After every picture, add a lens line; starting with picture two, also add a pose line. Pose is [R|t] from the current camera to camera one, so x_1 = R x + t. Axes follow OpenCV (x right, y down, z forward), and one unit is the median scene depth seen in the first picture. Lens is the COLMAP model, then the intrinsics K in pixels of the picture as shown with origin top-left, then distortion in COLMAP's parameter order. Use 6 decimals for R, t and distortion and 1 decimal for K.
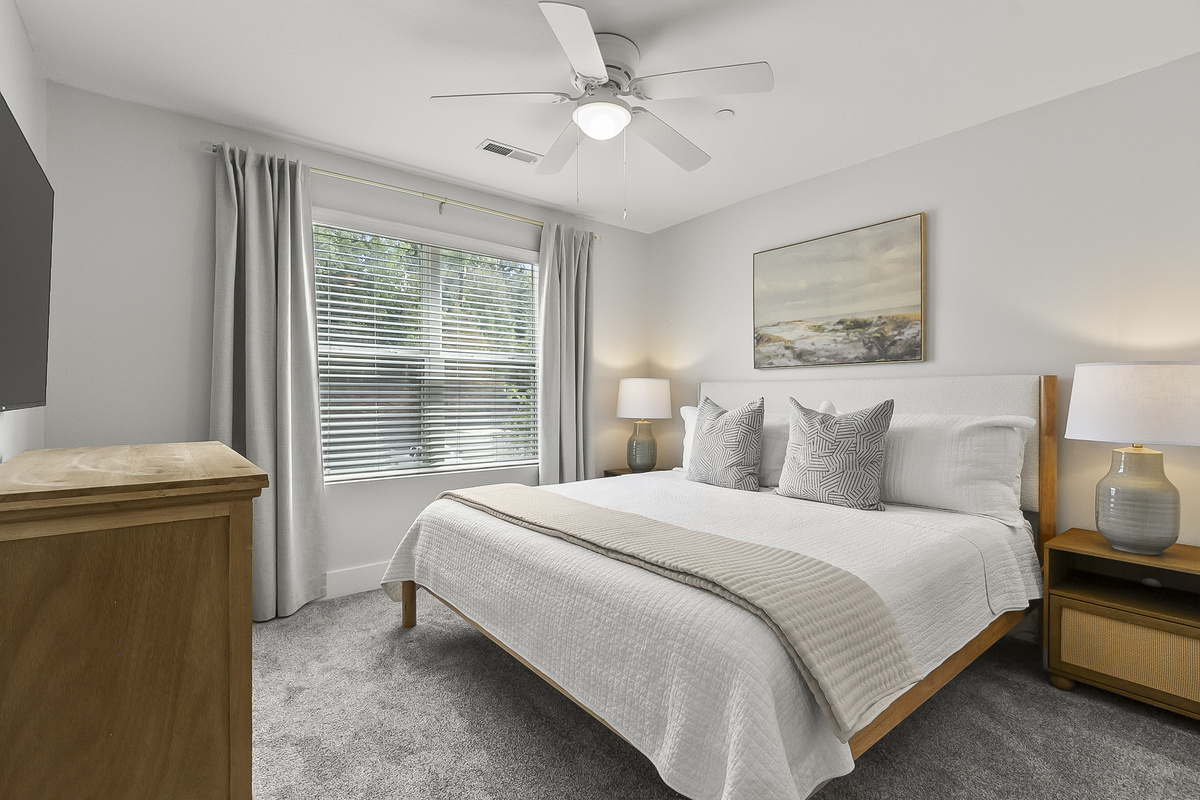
lens RADIAL K [[540.3, 0, 600.0], [0, 540.3, 400.0], [0, 0, 1]] dist [0.008950, -0.000588]
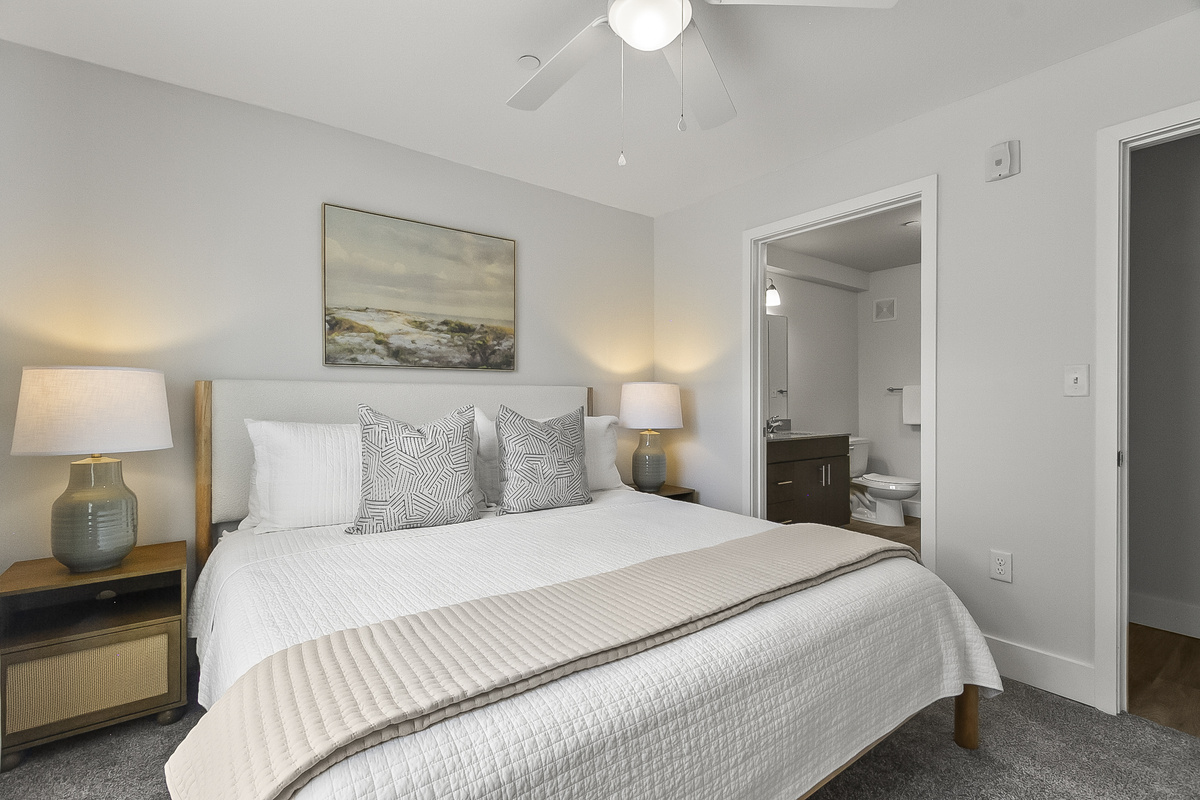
lens RADIAL K [[540.3, 0, 600.0], [0, 540.3, 400.0], [0, 0, 1]] dist [0.008950, -0.000588]
pose [[0.042178, -0.007006, 0.999086, -0.477557], [0.003751, 0.999969, 0.006853, -0.016173], [-0.999103, 0.003459, 0.042203, 0.693635]]
